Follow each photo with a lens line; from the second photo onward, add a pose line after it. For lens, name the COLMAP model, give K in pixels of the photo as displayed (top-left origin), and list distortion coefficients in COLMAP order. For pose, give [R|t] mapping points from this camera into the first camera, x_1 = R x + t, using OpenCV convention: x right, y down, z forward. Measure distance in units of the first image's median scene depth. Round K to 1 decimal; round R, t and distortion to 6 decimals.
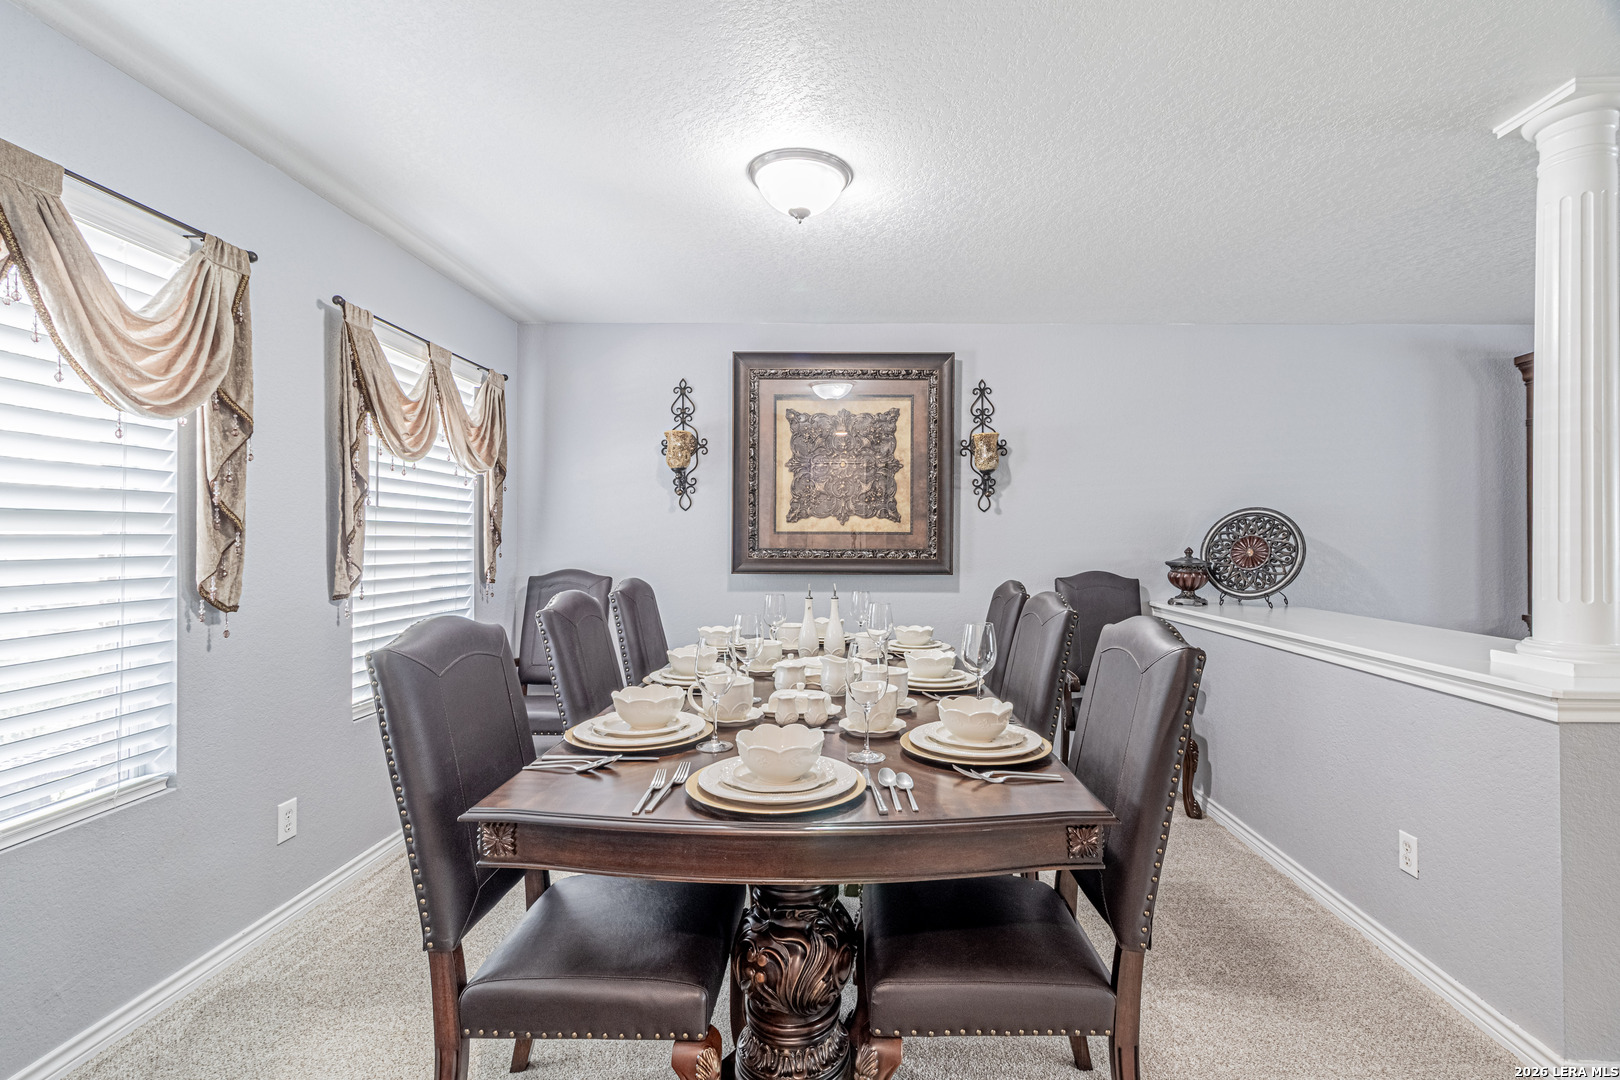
lens RADIAL K [[752.6, 0, 858.0], [0, 752.6, 534.5], [0, 0, 1]] dist [0.008246, -0.000027]
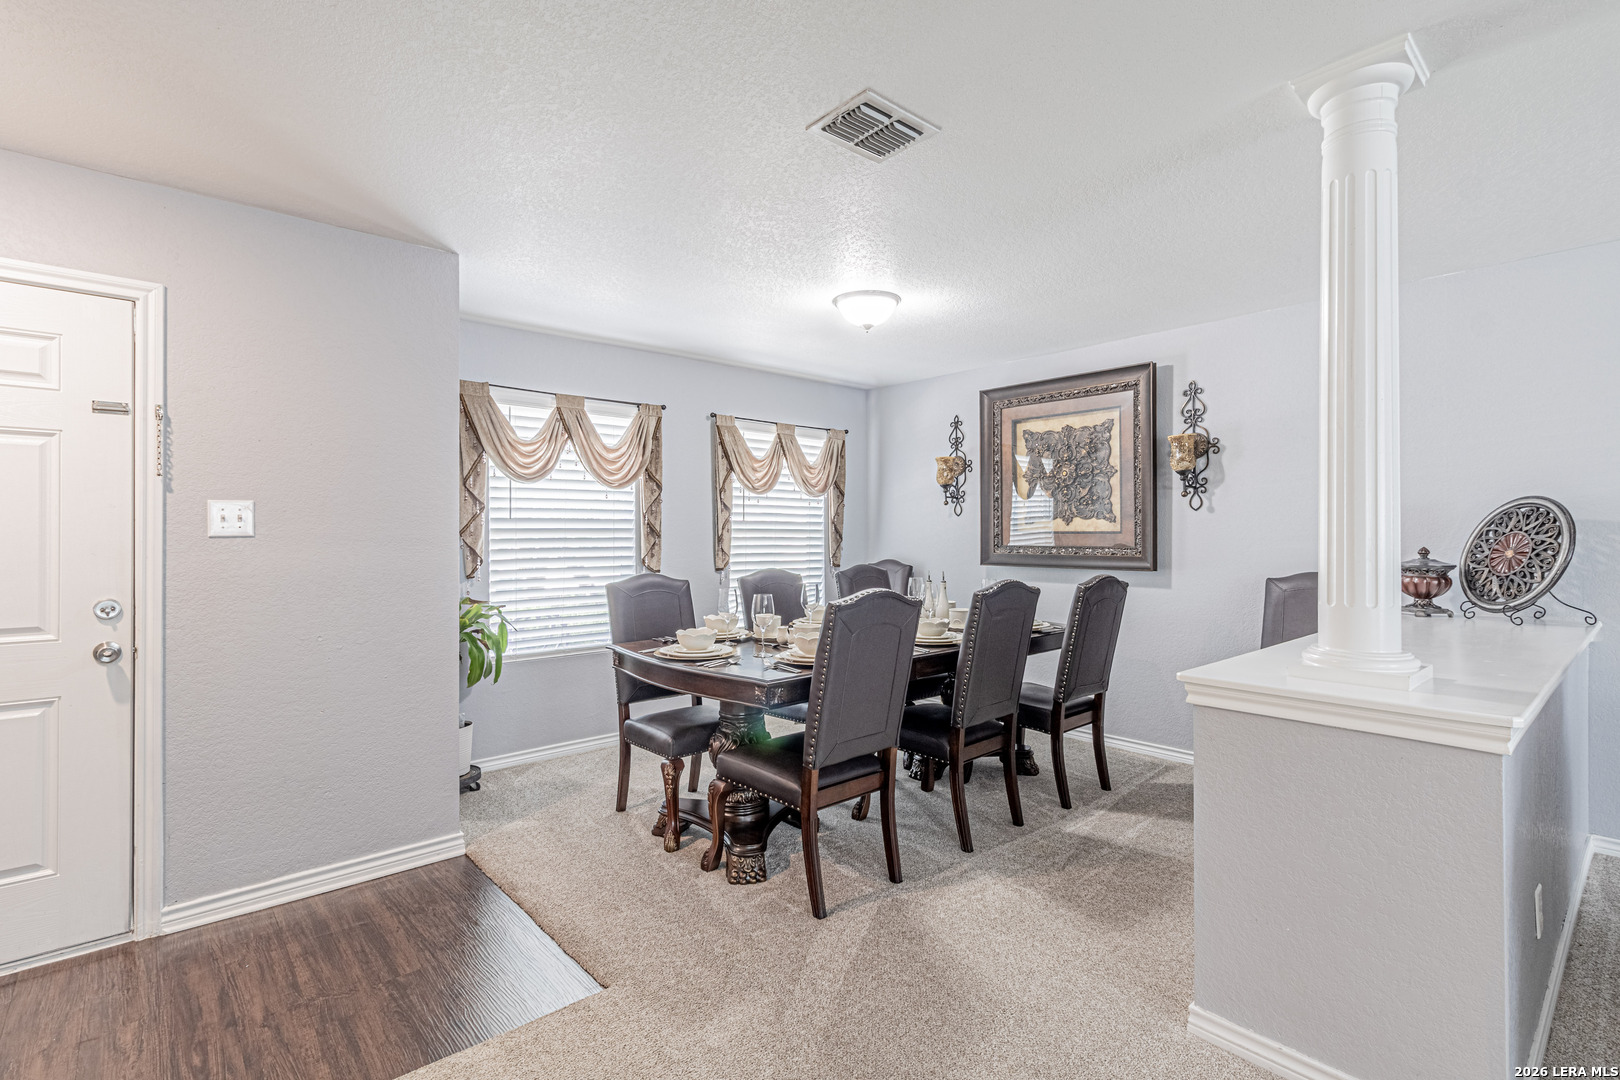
lens RADIAL K [[754.7, 0, 810.0], [0, 754.7, 540.0], [0, 0, 1]] dist [0.001564, 0.000271]
pose [[0.670249, 0.000169, -0.742136, 0.622558], [0.007932, 0.999941, 0.007391, -0.002558], [0.742094, -0.010841, 0.670208, -0.073420]]
